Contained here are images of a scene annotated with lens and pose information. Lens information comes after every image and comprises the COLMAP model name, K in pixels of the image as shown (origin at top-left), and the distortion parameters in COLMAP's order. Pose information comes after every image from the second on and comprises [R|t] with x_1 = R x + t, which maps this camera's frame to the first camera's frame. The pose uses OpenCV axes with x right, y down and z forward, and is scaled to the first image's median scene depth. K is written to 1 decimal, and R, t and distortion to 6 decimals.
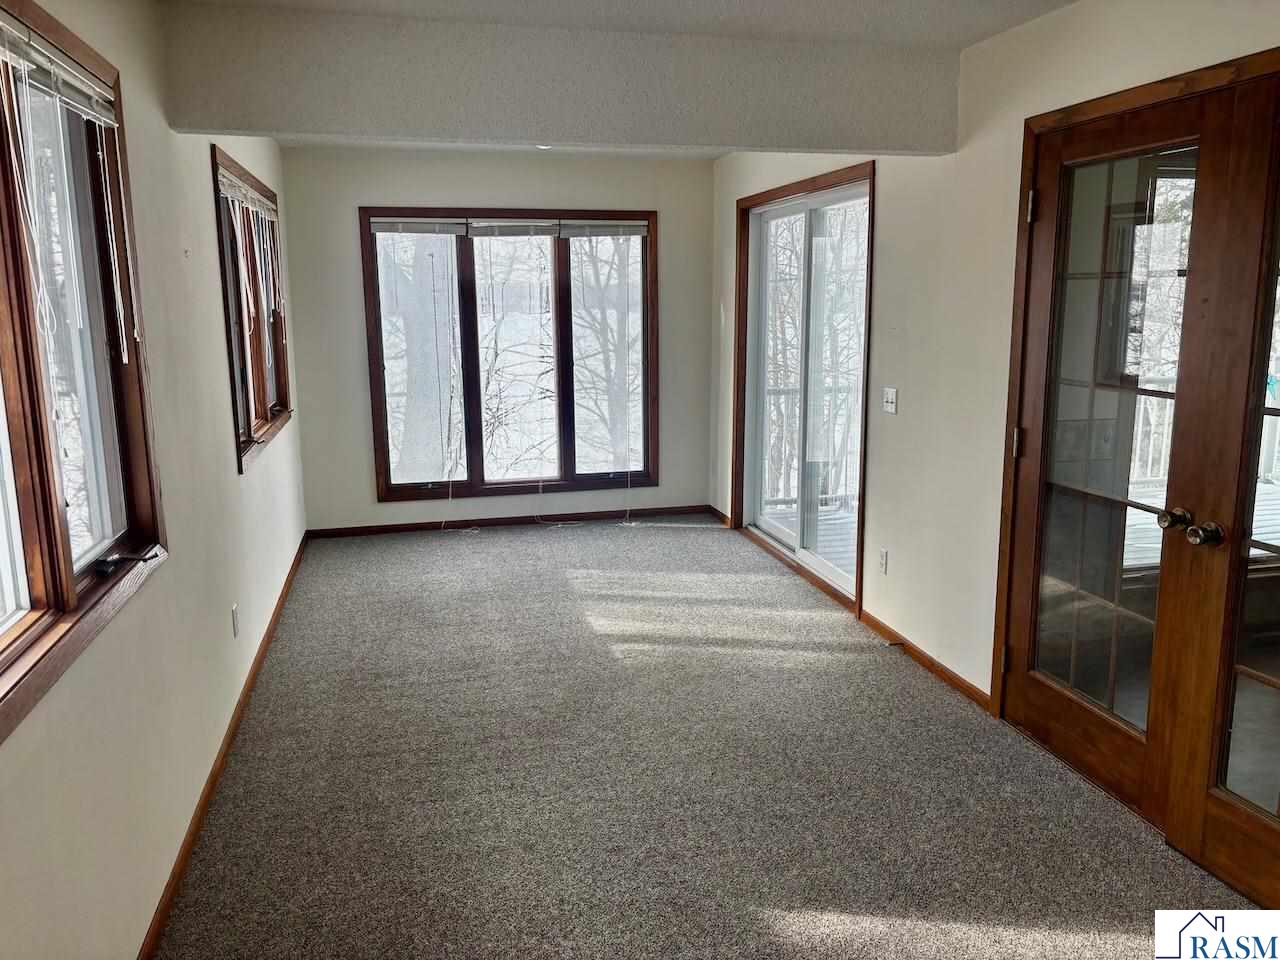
lens RADIAL K [[957.4, 0, 643.1], [0, 957.4, 481.2], [0, 0, 1]] dist [0.058097, -0.071198]
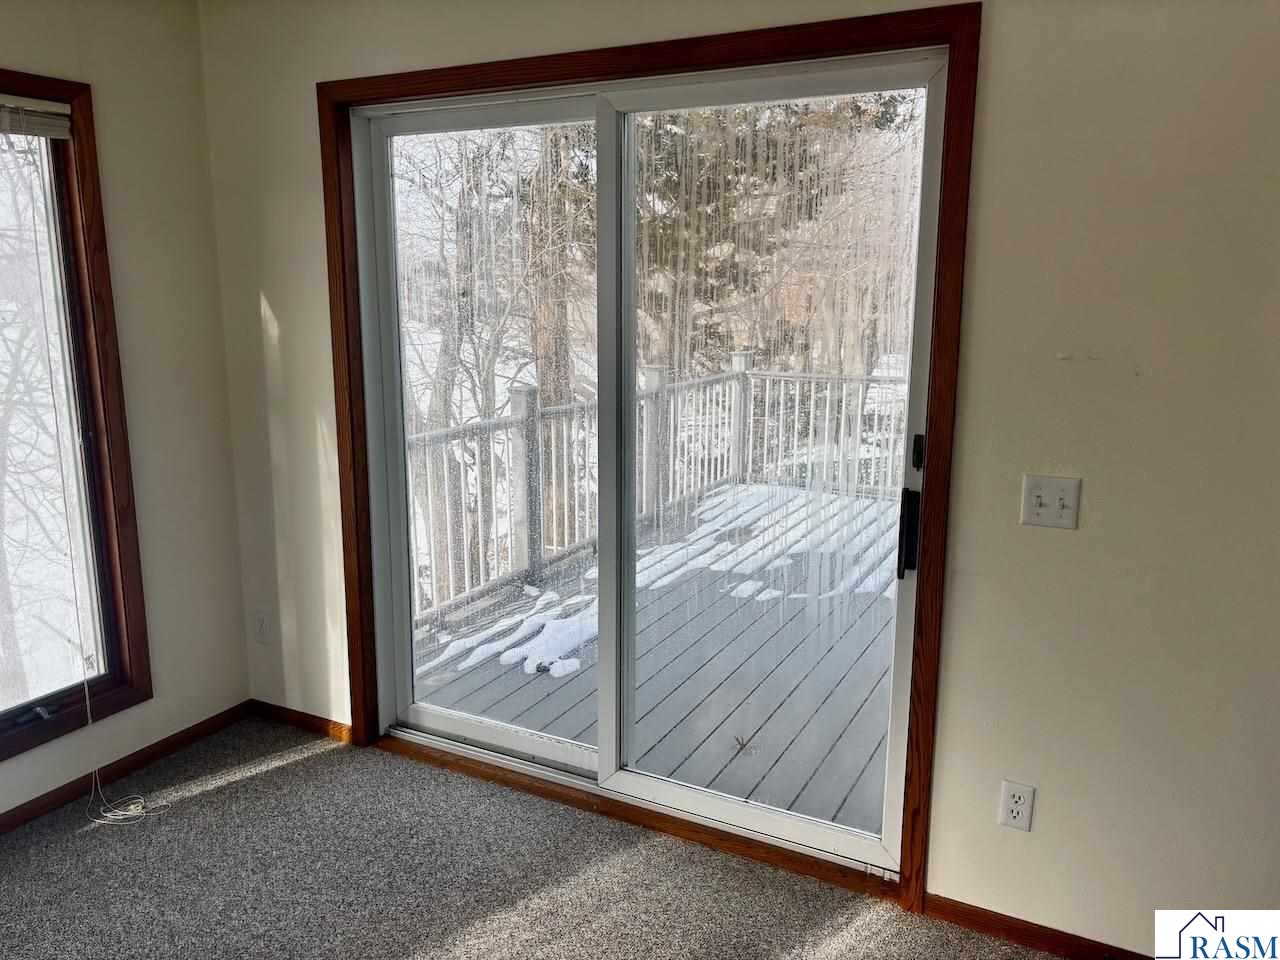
lens RADIAL K [[957.4, 0, 639.0], [0, 957.4, 472.0], [0, 0, 1]] dist [0.058097, -0.071198]
pose [[0.659963, -0.131191, 0.739755, -0.168037], [0.131124, 0.989637, 0.058525, -0.103888], [-0.739767, 0.058375, 0.670326, 0.543353]]
